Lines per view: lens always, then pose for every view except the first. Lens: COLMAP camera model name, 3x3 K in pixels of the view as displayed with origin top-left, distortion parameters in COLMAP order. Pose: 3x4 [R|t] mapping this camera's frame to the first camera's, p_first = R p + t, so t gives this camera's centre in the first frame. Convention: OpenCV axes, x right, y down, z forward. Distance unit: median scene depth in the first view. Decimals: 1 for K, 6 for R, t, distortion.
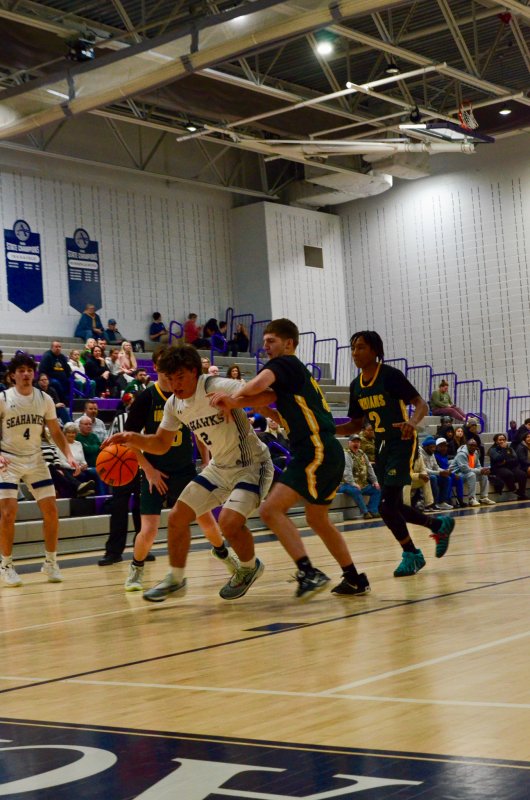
lens RADIAL K [[1394.8, 0, 265.0], [0, 1394.8, 400.0], [0, 0, 1]] dist [0.006807, 0.031100]
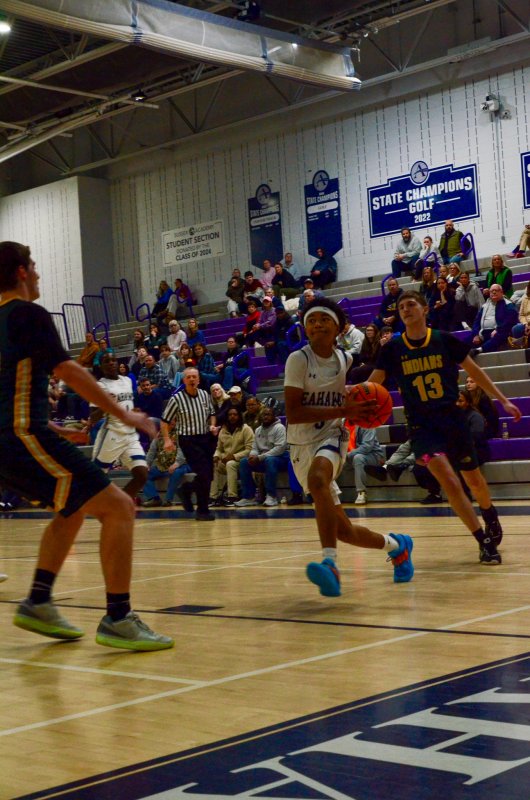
lens RADIAL K [[1300.9, 0, 265.0], [0, 1300.9, 400.0], [0, 0, 1]] dist [0.009429, 0.060365]
pose [[-0.098071, 0.049952, -0.993925, 0.789692], [0.120652, 0.991969, 0.037949, -0.003590], [0.987839, -0.116197, -0.103311, 1.048046]]
